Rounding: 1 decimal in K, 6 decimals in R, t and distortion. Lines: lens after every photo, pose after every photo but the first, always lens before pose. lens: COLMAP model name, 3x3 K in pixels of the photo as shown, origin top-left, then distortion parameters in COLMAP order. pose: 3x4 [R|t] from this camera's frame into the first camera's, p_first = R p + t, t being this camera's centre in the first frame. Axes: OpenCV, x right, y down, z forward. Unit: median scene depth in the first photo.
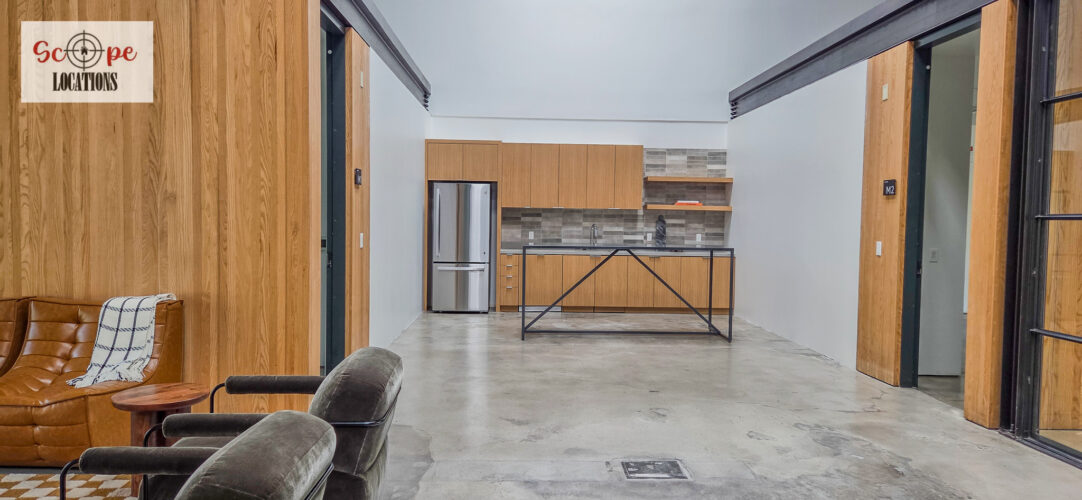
lens RADIAL K [[722.0, 0, 542.5], [0, 722.0, 249.1], [0, 0, 1]] dist [0.073609, -0.056477]
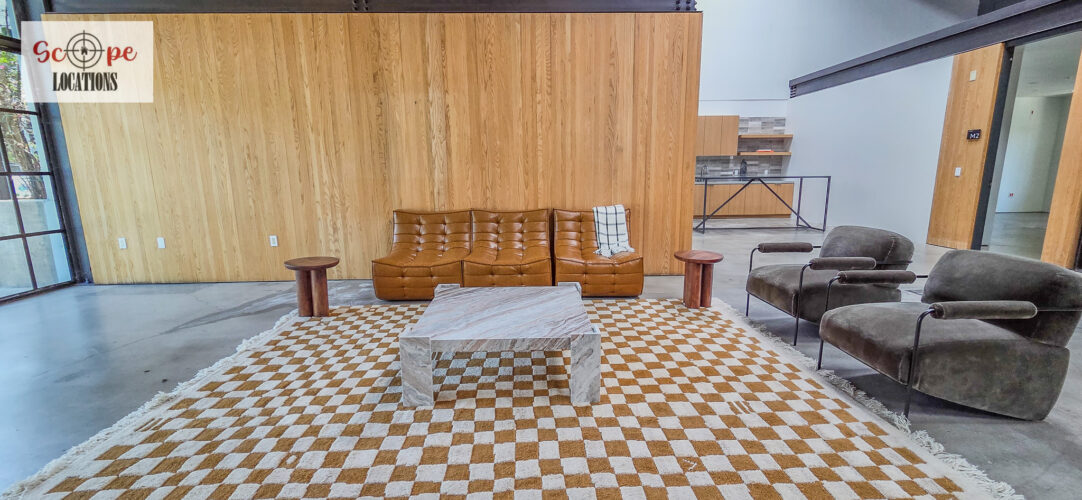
lens RADIAL K [[443.4, 0, 542.6], [0, 443.4, 247.4], [0, 0, 1]] dist [0.004655, -0.000382]
pose [[0.999616, -0.024901, -0.012154, -0.683677], [0.026294, 0.990816, 0.132639, 0.015685], [0.008740, -0.132908, 0.991090, -0.079223]]
